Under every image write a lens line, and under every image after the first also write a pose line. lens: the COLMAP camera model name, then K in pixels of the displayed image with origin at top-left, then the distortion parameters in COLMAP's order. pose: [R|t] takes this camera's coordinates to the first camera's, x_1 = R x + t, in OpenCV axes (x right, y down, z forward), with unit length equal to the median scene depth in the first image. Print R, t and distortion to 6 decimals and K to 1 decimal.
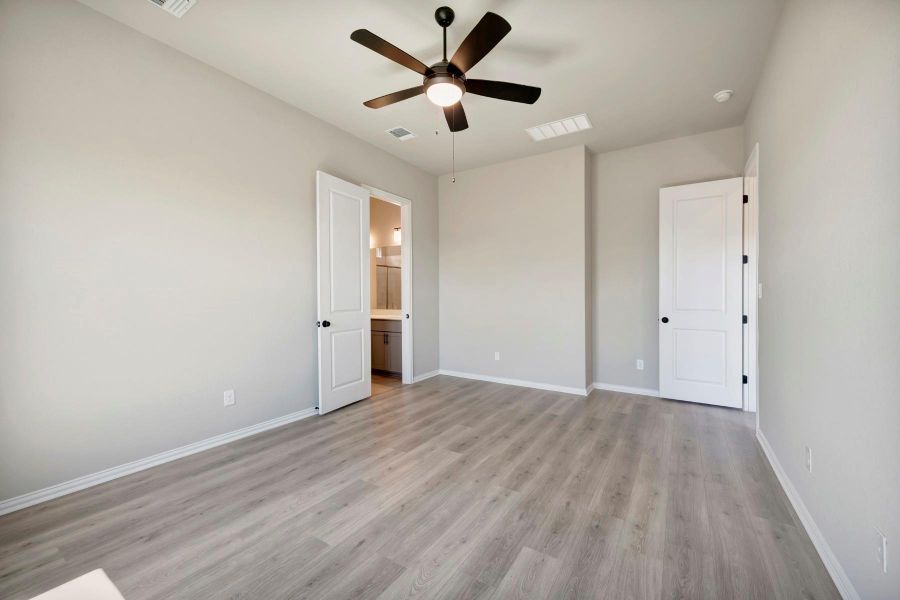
lens RADIAL K [[355.6, 0, 451.5], [0, 355.6, 297.5], [0, 0, 1]] dist [0.000794, -0.000142]
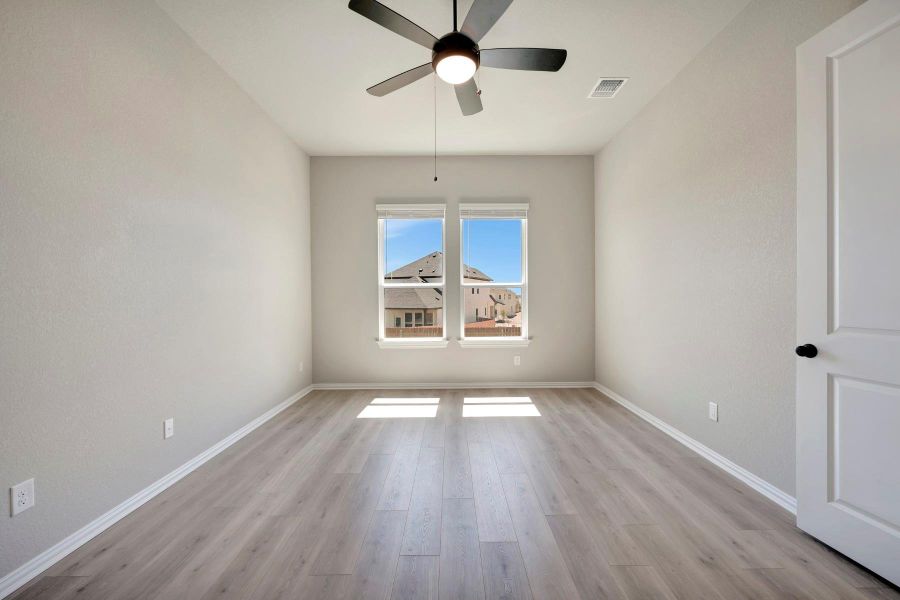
lens RADIAL K [[363.4, 0, 454.4], [0, 363.4, 298.3], [0, 0, 1]] dist [-0.000066, 0.000062]
pose [[-0.833698, 0.008531, -0.552155, 0.330069], [0.005596, 0.999960, 0.007001, -0.004788], [0.552193, 0.002747, -0.833712, 1.165069]]
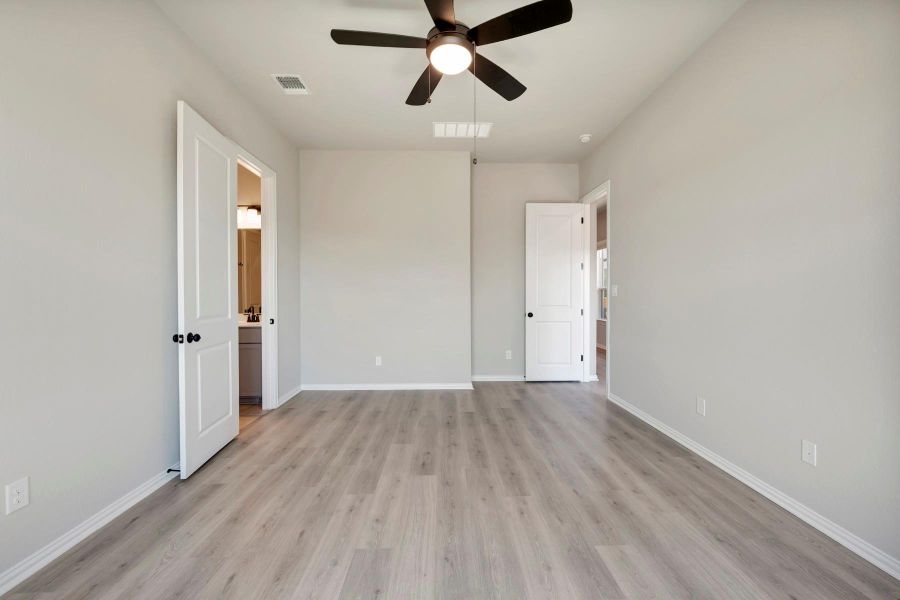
lens RADIAL K [[358.1, 0, 450.1], [0, 358.1, 294.8], [0, 0, 1]] dist [-0.001454, 0.000086]
pose [[0.828536, -0.002525, 0.559930, -0.331277], [0.005580, 0.999977, -0.003748, -0.000409], [-0.559908, 0.006230, 0.828531, 0.189819]]
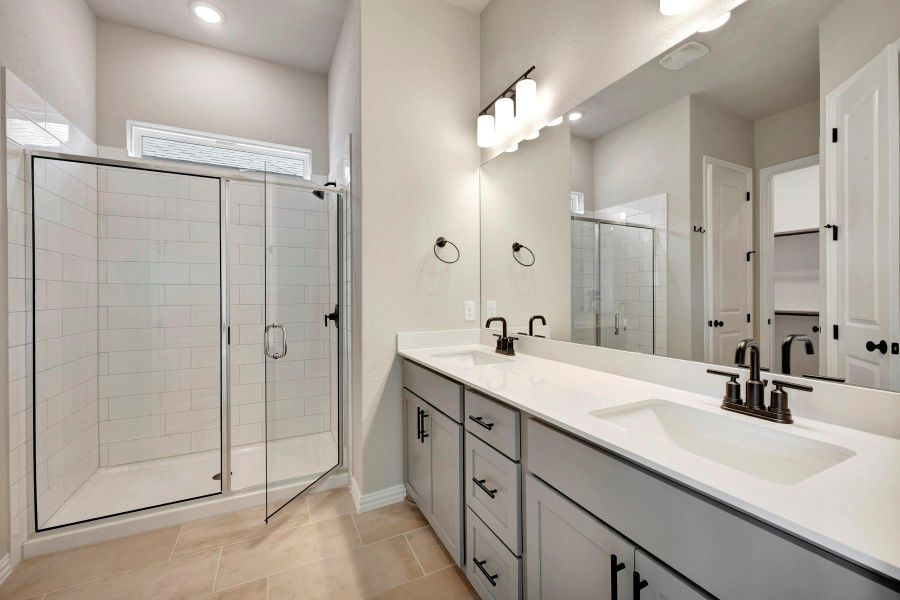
lens RADIAL K [[357.6, 0, 451.6], [0, 357.6, 298.6], [0, 0, 1]] dist [0.000042, 0.000077]
pose [[0.857754, 0.002916, -0.514053, -0.258277], [-0.001308, 0.999993, 0.003491, -0.000479], [0.514059, -0.002322, 0.857752, 1.271462]]
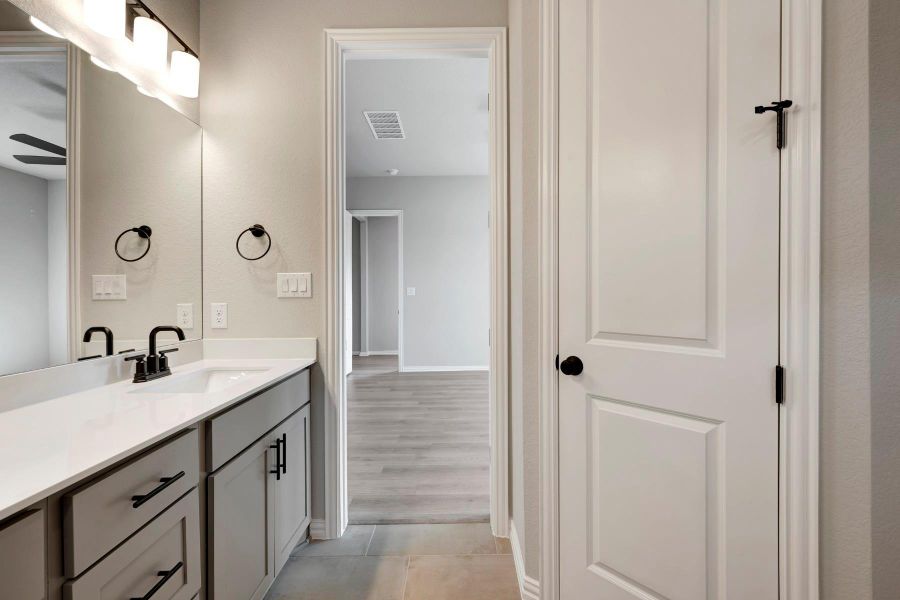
lens RADIAL K [[363.4, 0, 454.4], [0, 363.4, 298.3], [0, 0, 1]] dist [-0.000066, 0.000062]
pose [[-0.548398, -0.003517, 0.836210, -0.711758], [0.009762, 0.999896, 0.010608, -0.002040], [-0.836160, 0.013981, -0.548307, 1.551267]]
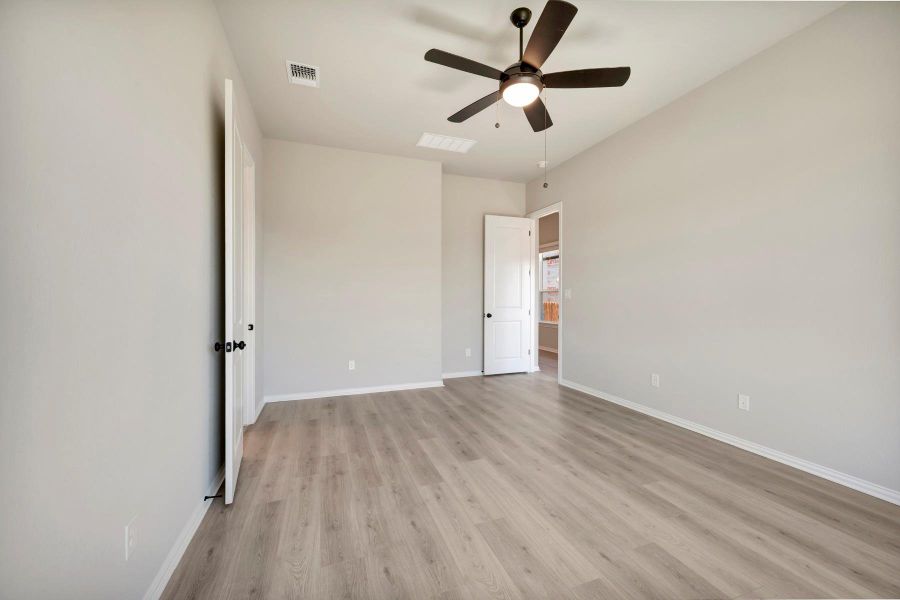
lens RADIAL K [[356.9, 0, 451.4], [0, 356.9, 297.5], [0, 0, 1]] dist [0.002851, 0.000121]
pose [[0.607180, -0.003140, 0.794558, -0.611035], [0.009125, 0.999954, -0.003022, 0.000382], [-0.794512, 0.009085, 0.607181, 0.360622]]
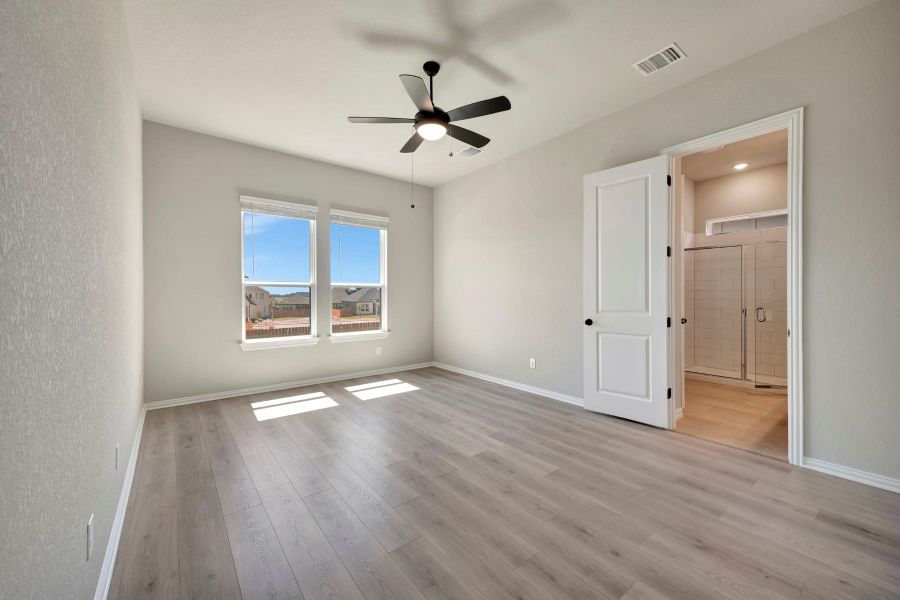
lens RADIAL K [[354.6, 0, 458.4], [0, 354.6, 297.3], [0, 0, 1]] dist [0.014890, 0.000096]
pose [[-0.306320, 0.005606, -0.951912, 0.746650], [-0.001952, 0.999977, 0.006517, -0.004924], [0.951927, 0.003854, -0.306302, 0.969924]]
